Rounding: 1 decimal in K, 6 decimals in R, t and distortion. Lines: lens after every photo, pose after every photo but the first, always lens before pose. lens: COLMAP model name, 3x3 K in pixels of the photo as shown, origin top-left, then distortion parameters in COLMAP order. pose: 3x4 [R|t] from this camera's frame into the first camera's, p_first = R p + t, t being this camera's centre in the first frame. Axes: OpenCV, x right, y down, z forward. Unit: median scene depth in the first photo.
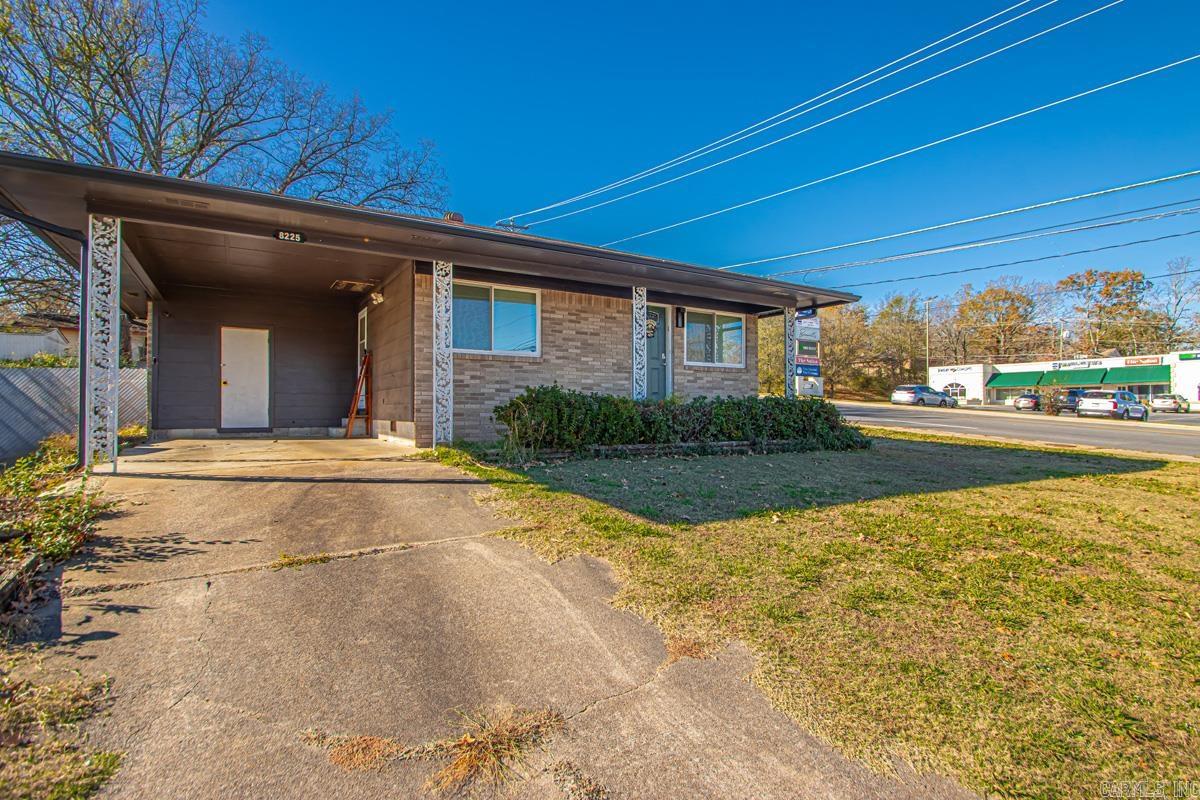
lens RADIAL K [[570.0, 0, 553.5], [0, 570.0, 392.1], [0, 0, 1]] dist [0.027371, -0.017343]
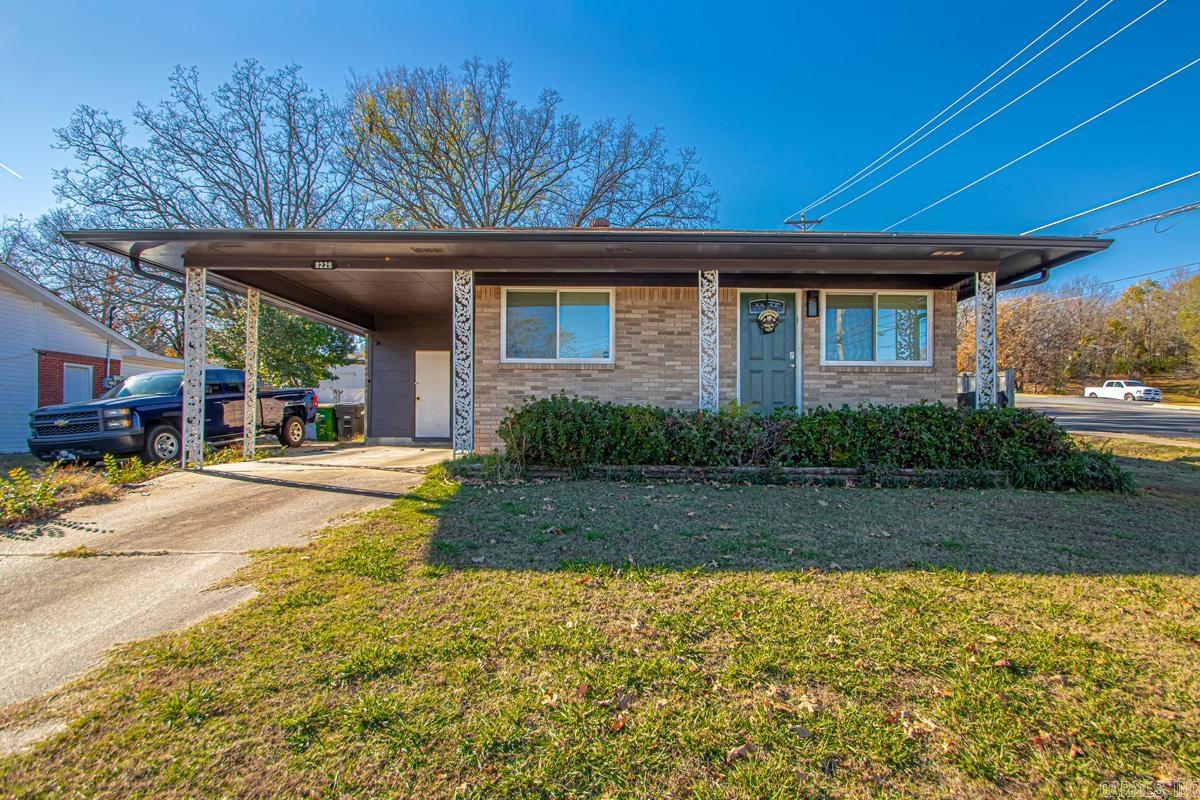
lens RADIAL K [[570.0, 0, 602.2], [0, 570.0, 405.4], [0, 0, 1]] dist [0.027371, -0.017343]
pose [[0.869230, -0.010116, -0.494305, 0.393329], [0.008905, 0.999949, -0.004804, 0.008097], [0.494328, -0.000226, 0.869275, 0.212151]]
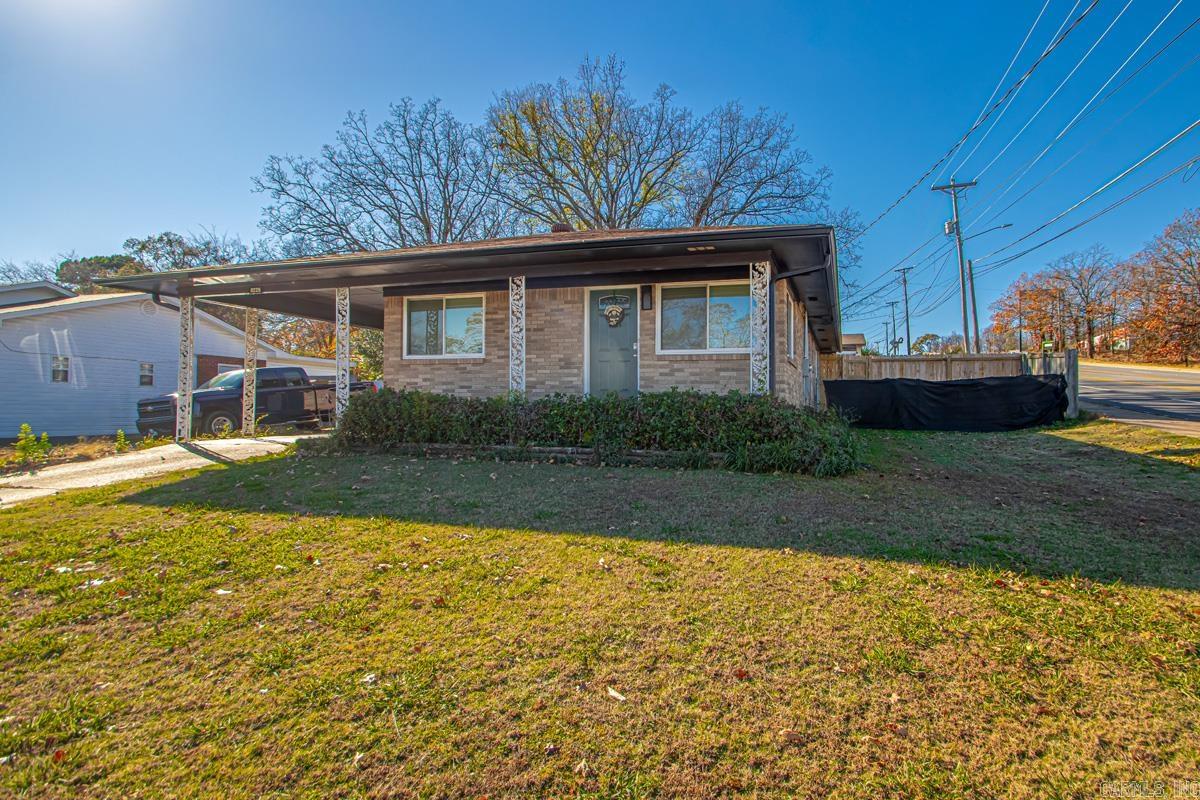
lens RADIAL K [[570.0, 0, 594.0], [0, 570.0, 406.6], [0, 0, 1]] dist [0.027371, -0.017343]
pose [[0.718962, -0.009704, -0.694982, 0.822496], [0.012222, 0.999924, -0.001318, 0.030346], [0.694942, -0.007547, 0.719026, 0.384377]]
